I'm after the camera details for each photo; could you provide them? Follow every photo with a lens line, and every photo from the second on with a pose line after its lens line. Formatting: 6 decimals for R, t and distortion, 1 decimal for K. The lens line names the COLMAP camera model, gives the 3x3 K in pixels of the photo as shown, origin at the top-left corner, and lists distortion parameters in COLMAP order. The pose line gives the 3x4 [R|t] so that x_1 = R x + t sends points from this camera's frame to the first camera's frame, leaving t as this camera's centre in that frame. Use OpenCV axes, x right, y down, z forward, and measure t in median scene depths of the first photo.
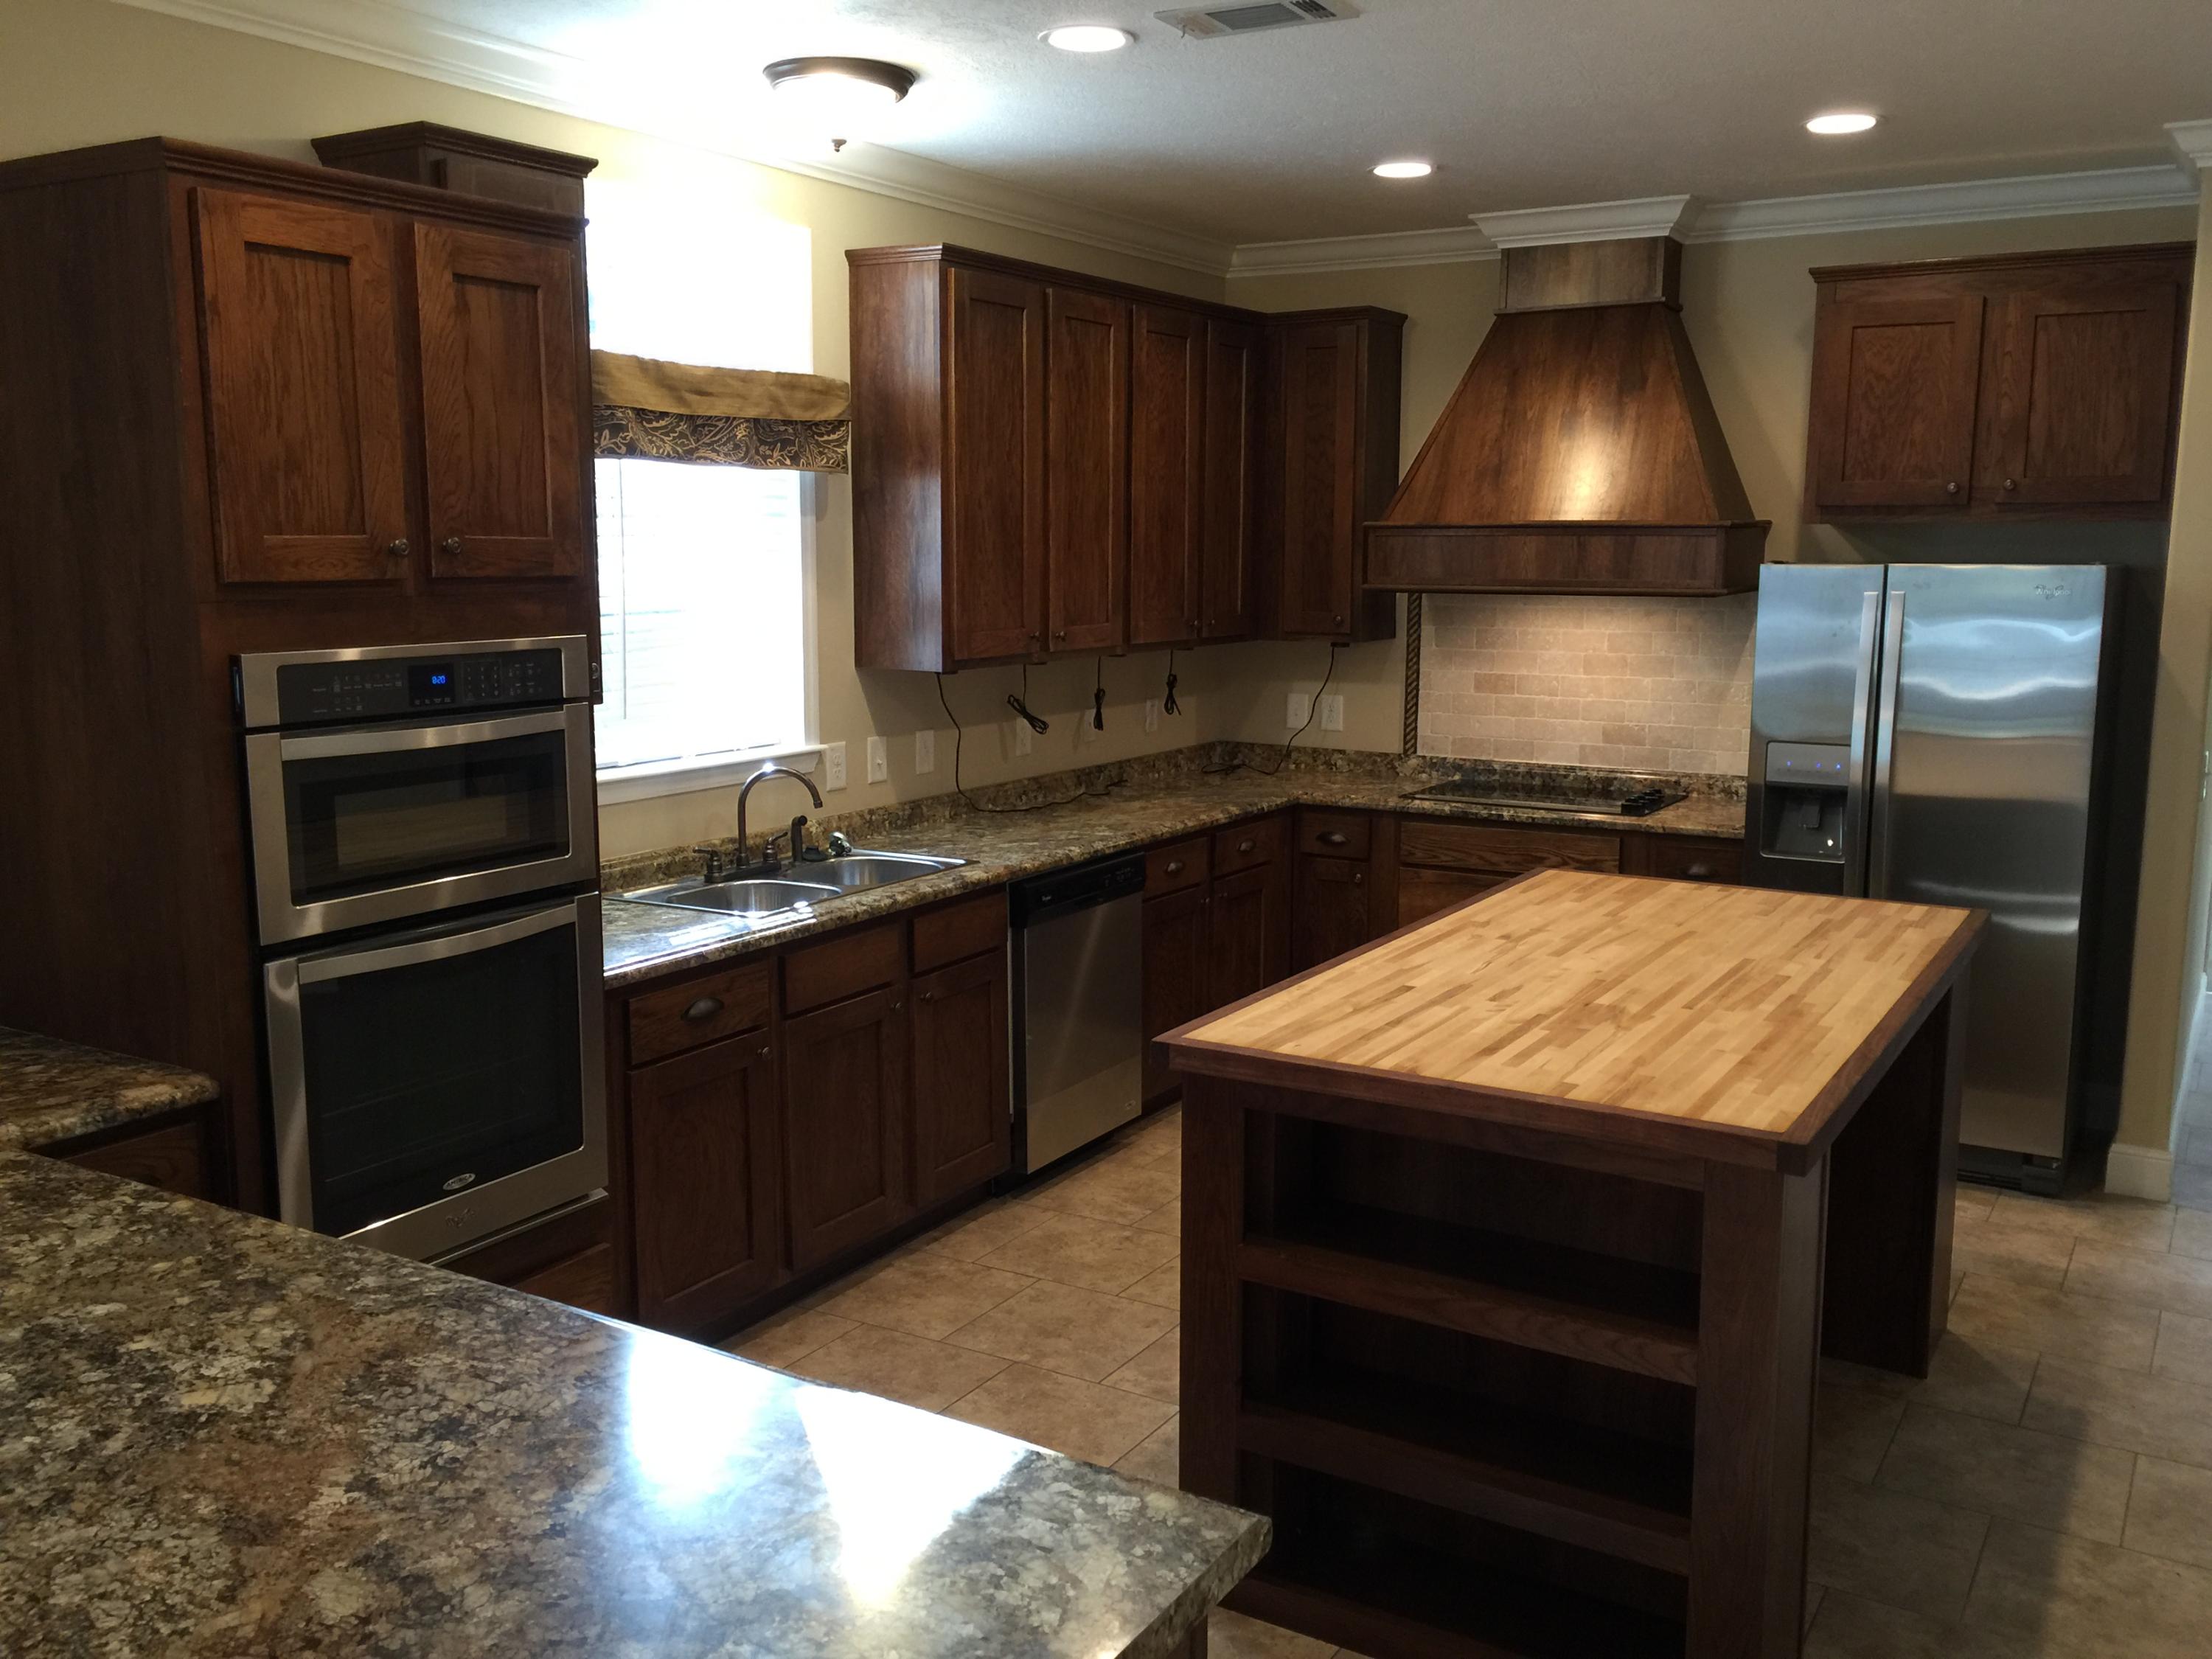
lens RADIAL K [[1909.1, 0, 1106.0], [0, 1909.1, 829.5], [0, 0, 1]] dist [0.094389, -0.136998]
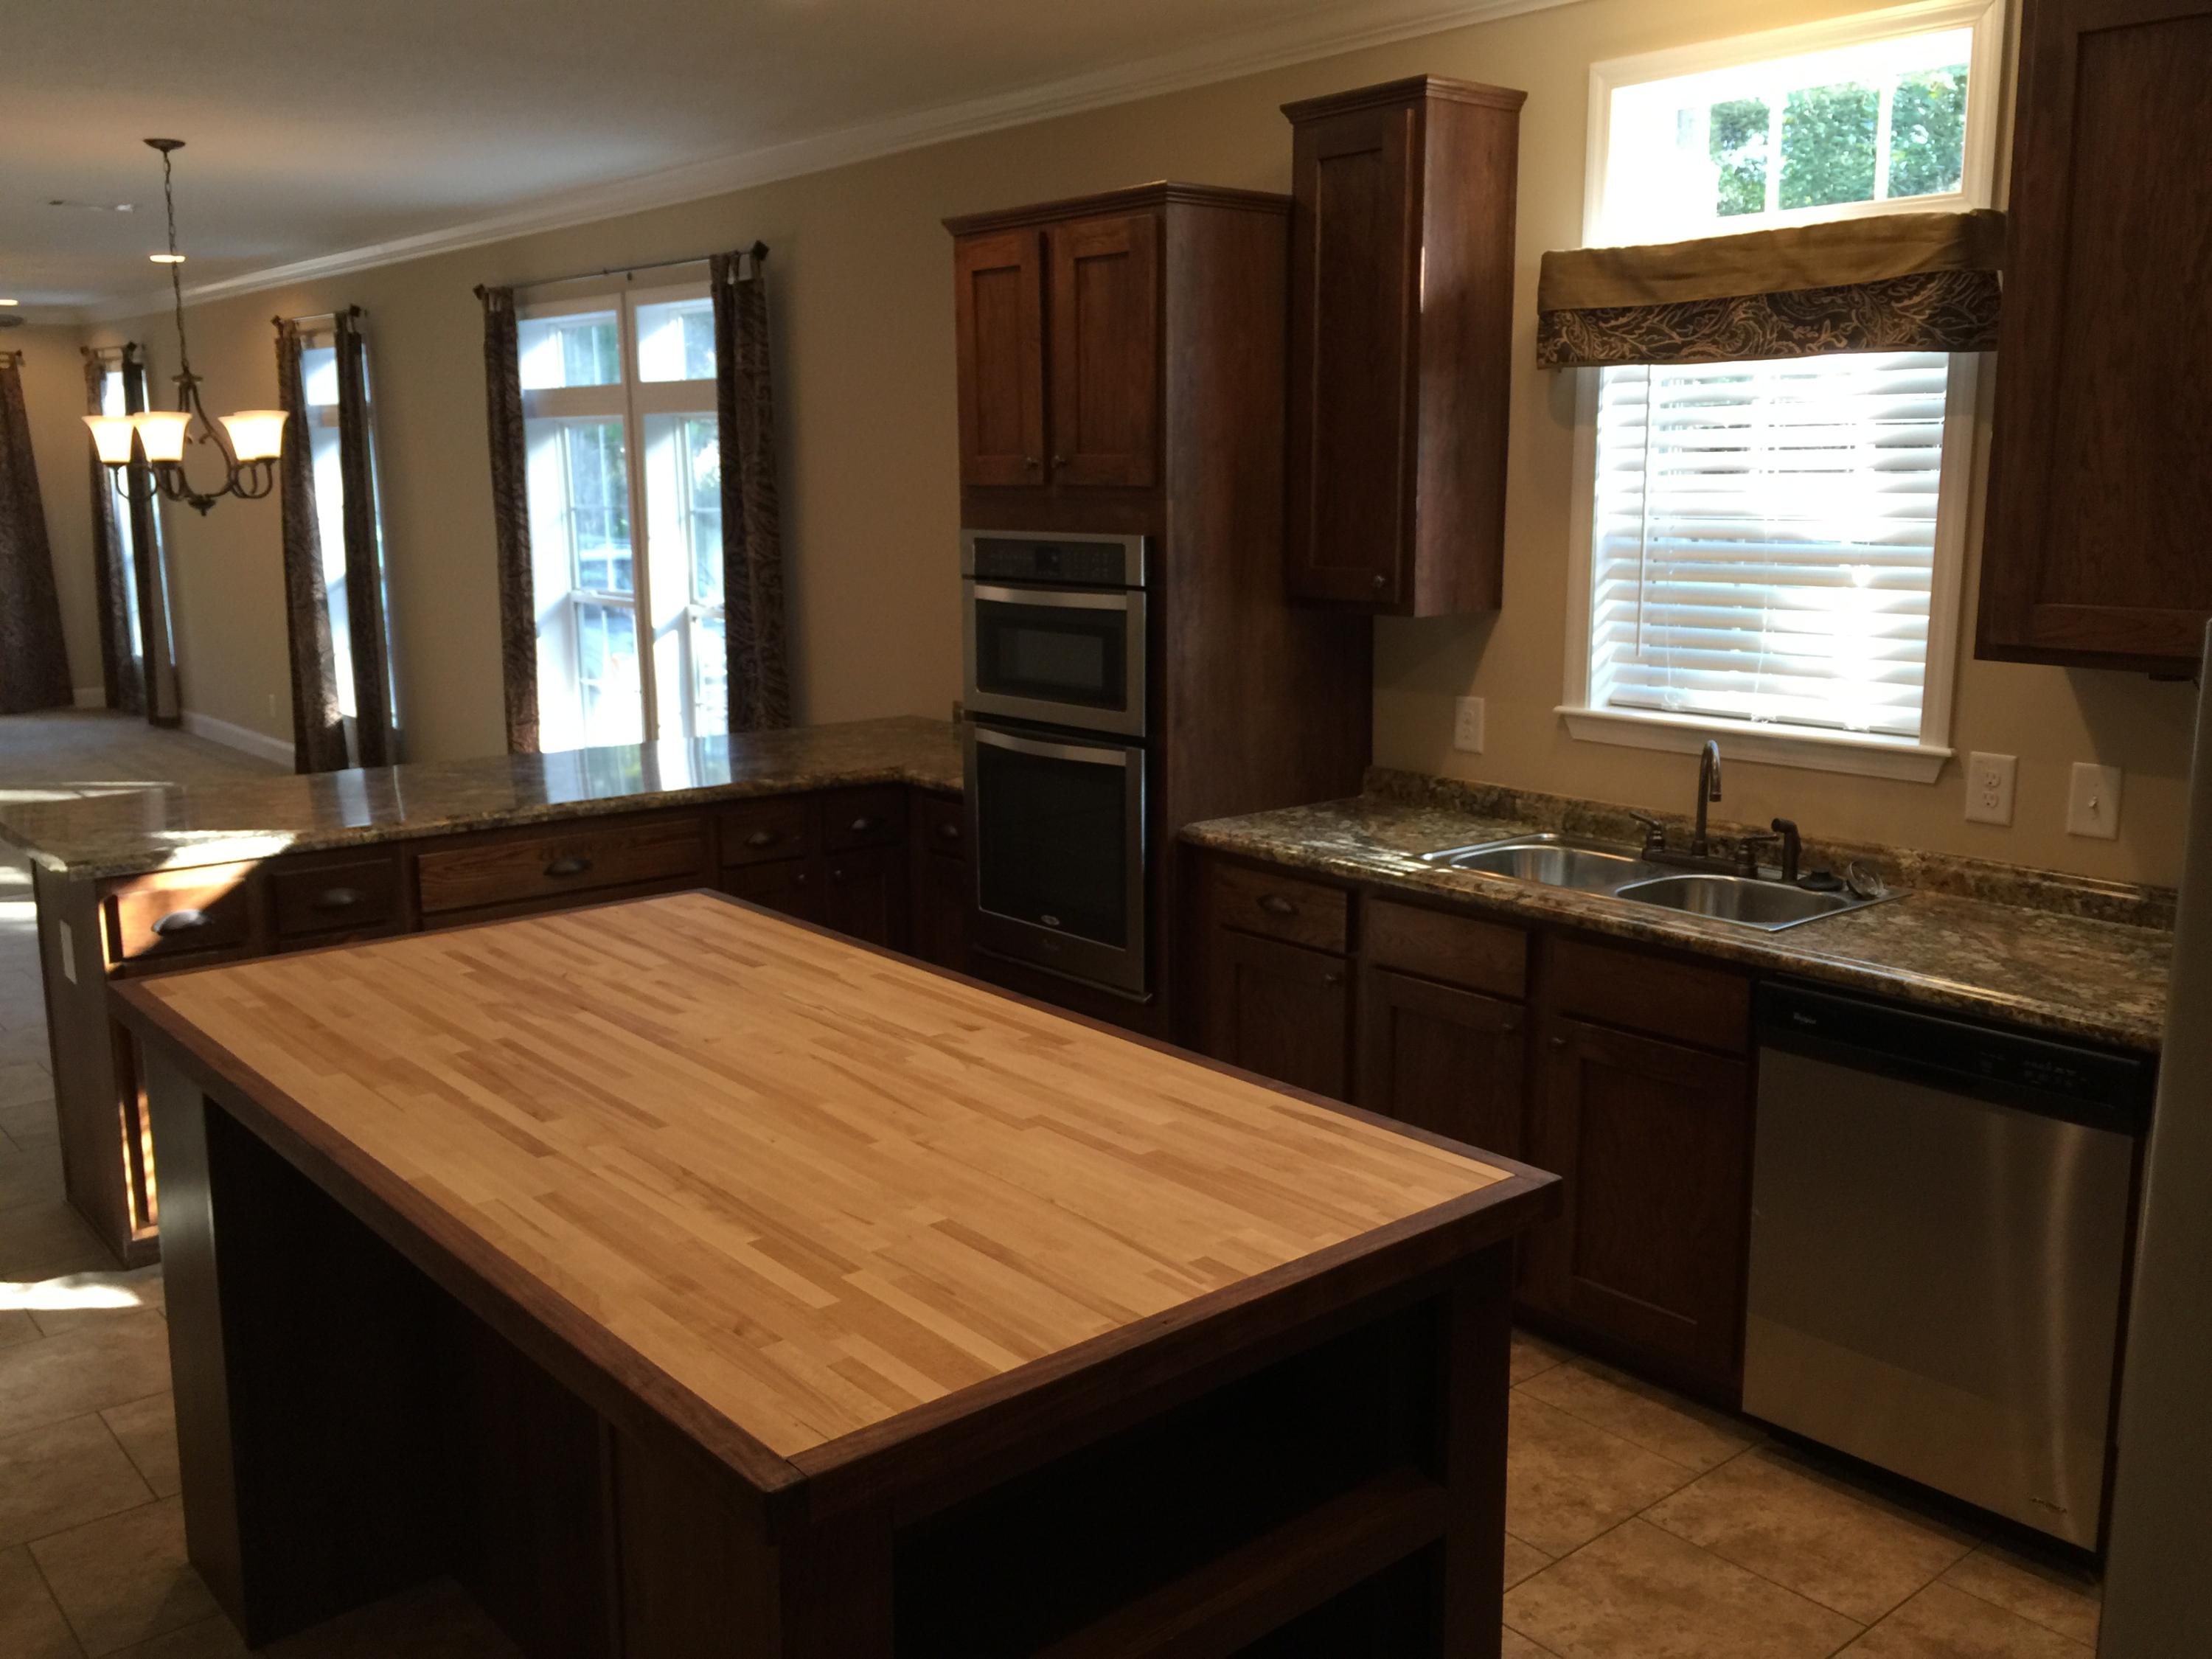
lens RADIAL K [[1909.1, 0, 1106.0], [0, 1909.1, 829.5], [0, 0, 1]] dist [0.094389, -0.136998]
pose [[-0.322848, 0.173065, -0.930493, 0.695159], [-0.142970, 0.962940, 0.228705, -0.152236], [0.935590, 0.206870, -0.286140, 1.060163]]
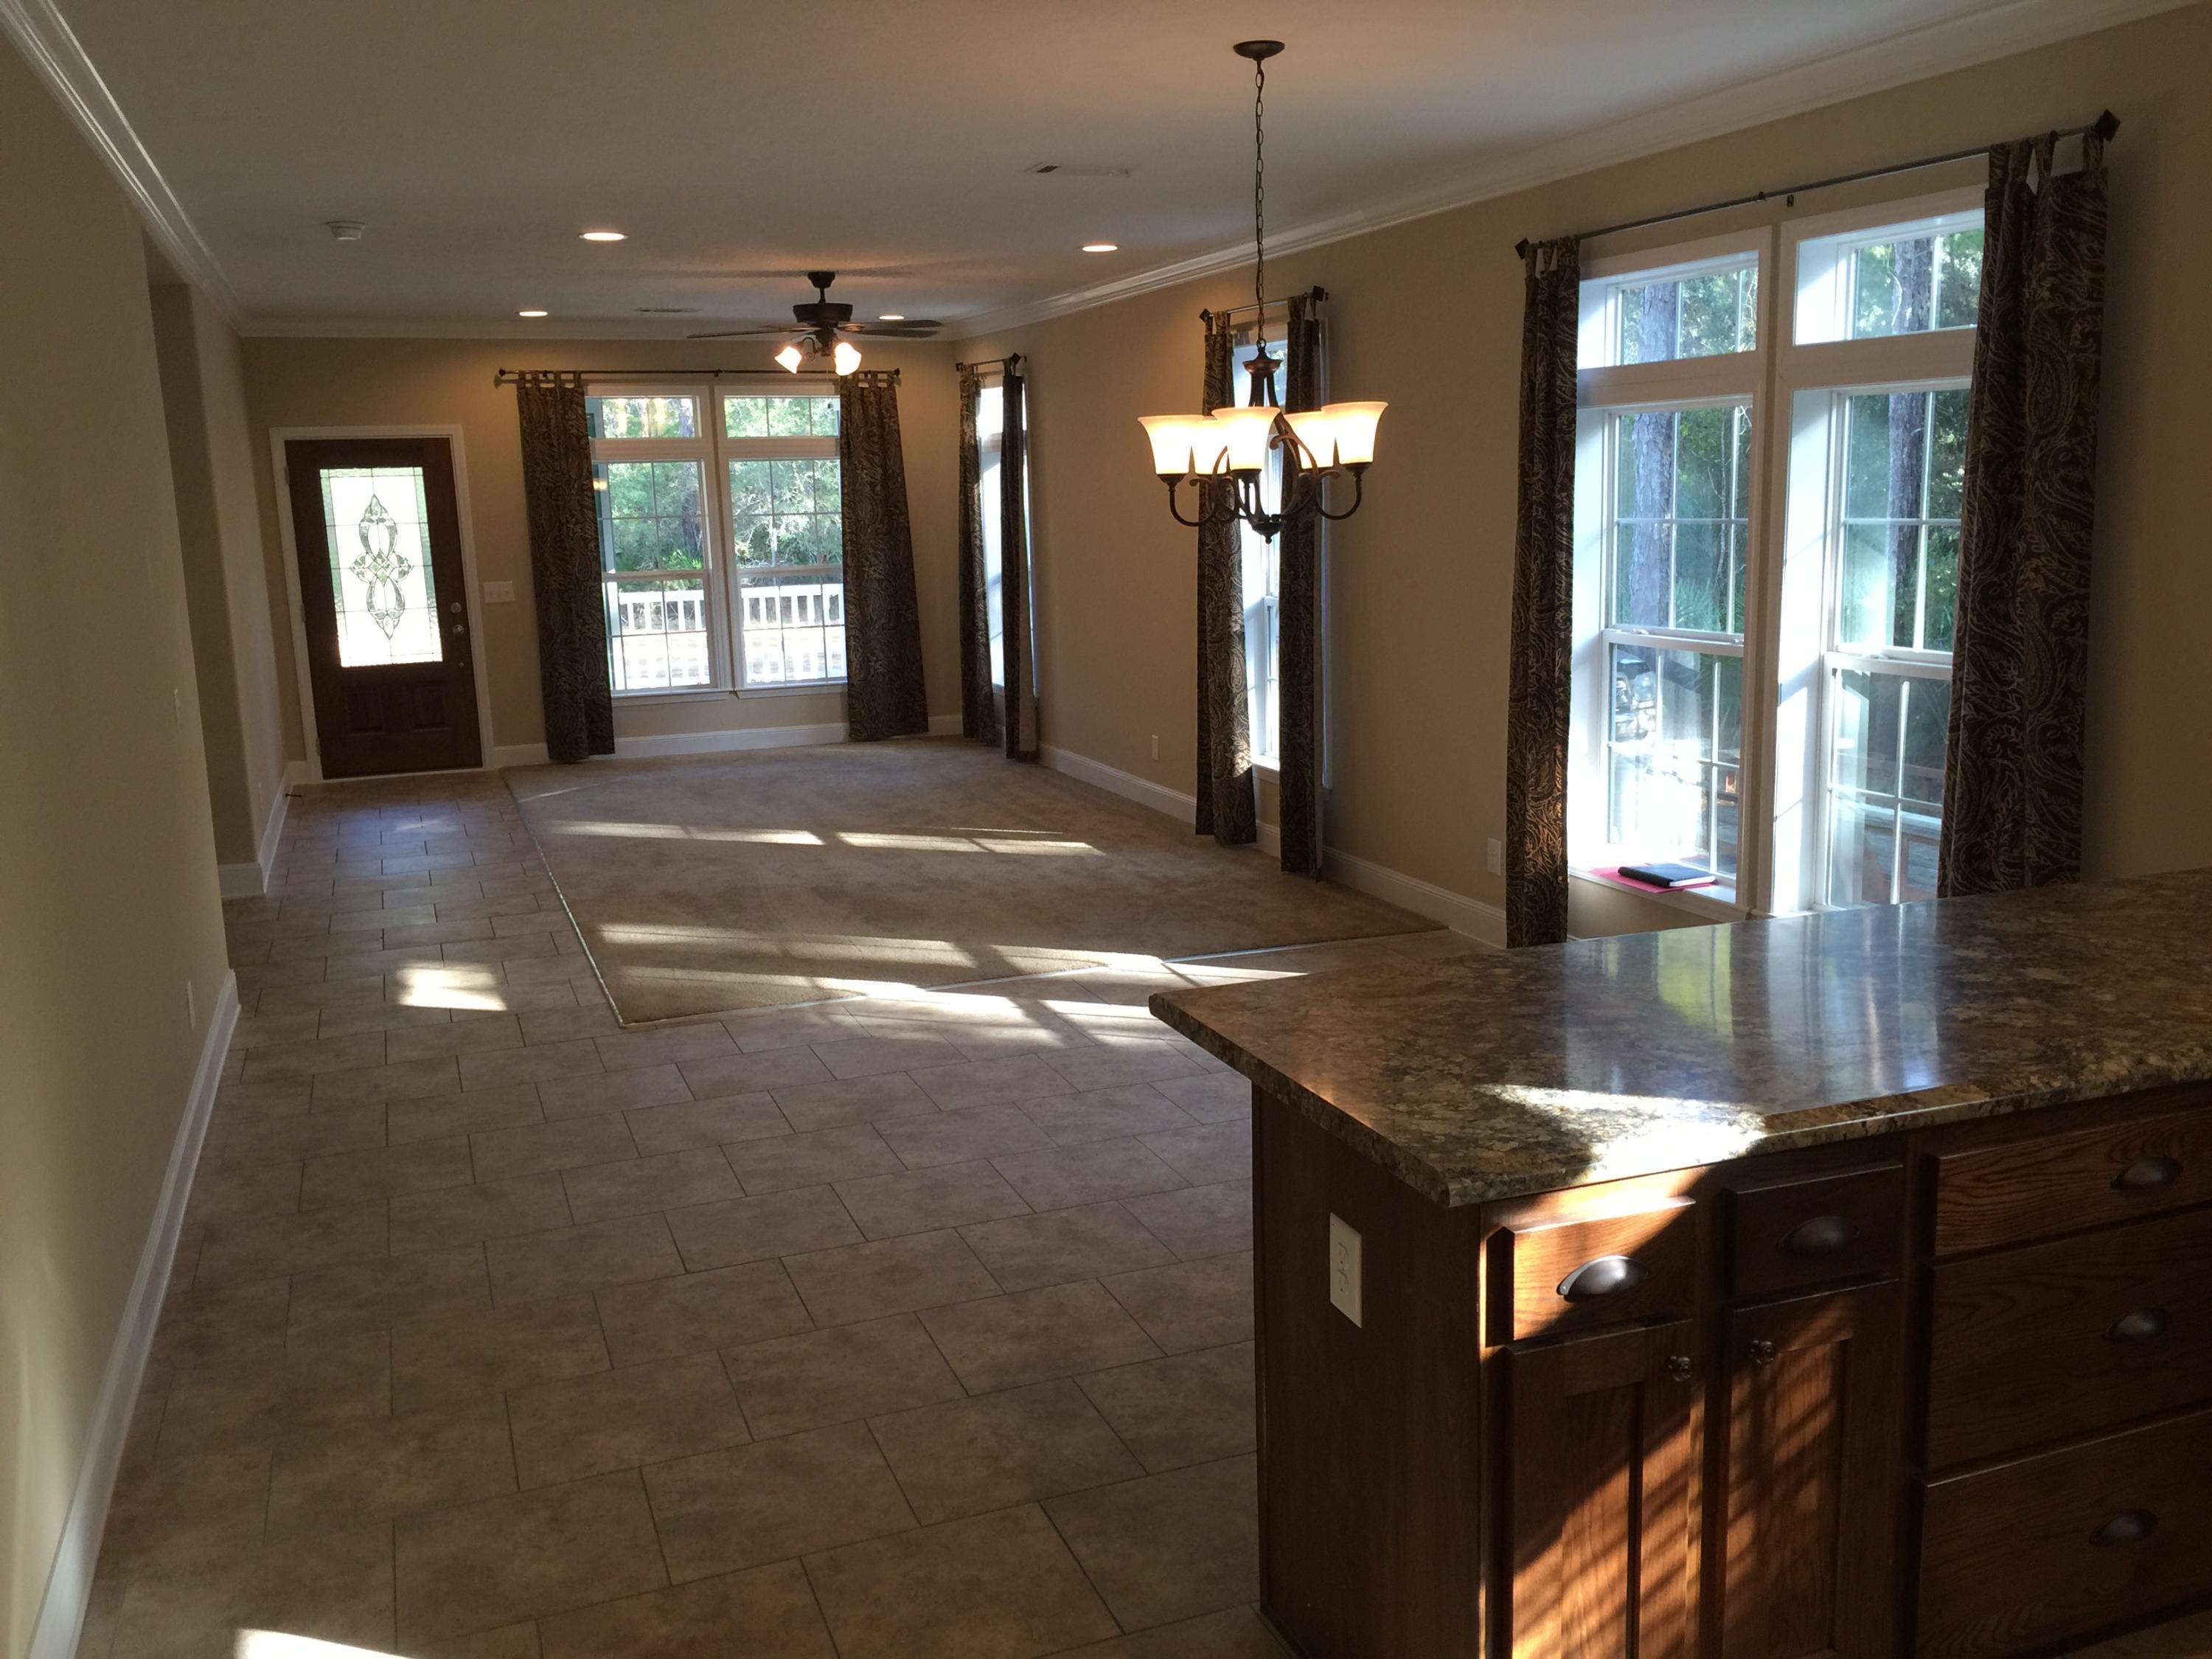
lens RADIAL K [[1909.1, 0, 1106.0], [0, 1909.1, 829.5], [0, 0, 1]] dist [0.094389, -0.136998]
pose [[-0.622411, 0.148167, -0.768539, 0.451389], [-0.100501, 0.958661, 0.266213, -0.075632], [0.776212, 0.242932, -0.581790, 0.572838]]
